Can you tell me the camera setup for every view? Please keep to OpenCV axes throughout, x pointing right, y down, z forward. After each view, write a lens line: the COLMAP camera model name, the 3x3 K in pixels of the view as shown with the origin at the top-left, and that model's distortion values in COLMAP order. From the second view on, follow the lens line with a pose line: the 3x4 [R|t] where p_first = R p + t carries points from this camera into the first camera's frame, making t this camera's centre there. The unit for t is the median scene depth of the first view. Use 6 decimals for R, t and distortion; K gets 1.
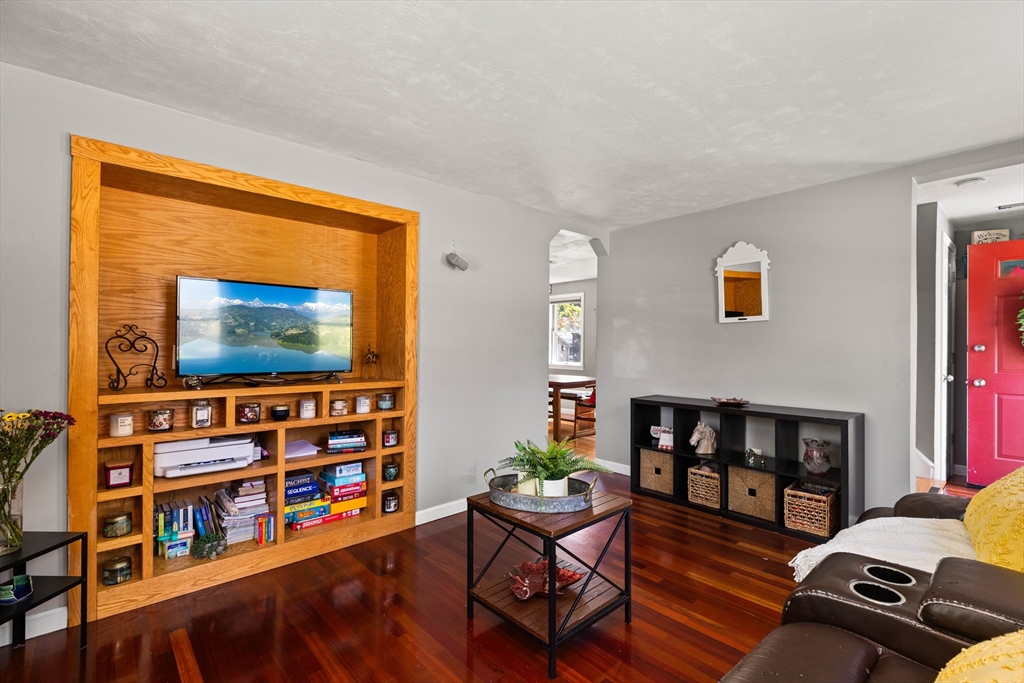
lens RADIAL K [[458.6, 0, 512.1], [0, 458.6, 344.0], [0, 0, 1]] dist [0.002813, 0.000058]
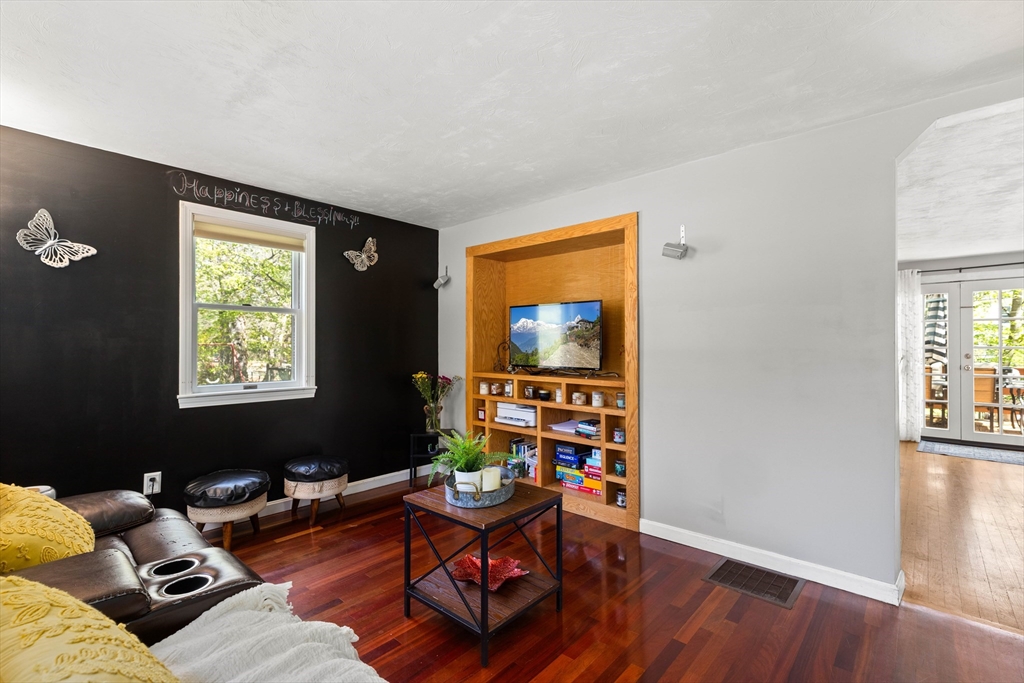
lens RADIAL K [[458.6, 0, 512.1], [0, 458.6, 344.0], [0, 0, 1]] dist [0.002813, 0.000058]
pose [[0.105790, -0.009860, -0.994340, 0.793118], [0.000100, 0.999951, -0.009905, 0.006360], [0.994389, 0.000949, 0.105786, 0.673790]]
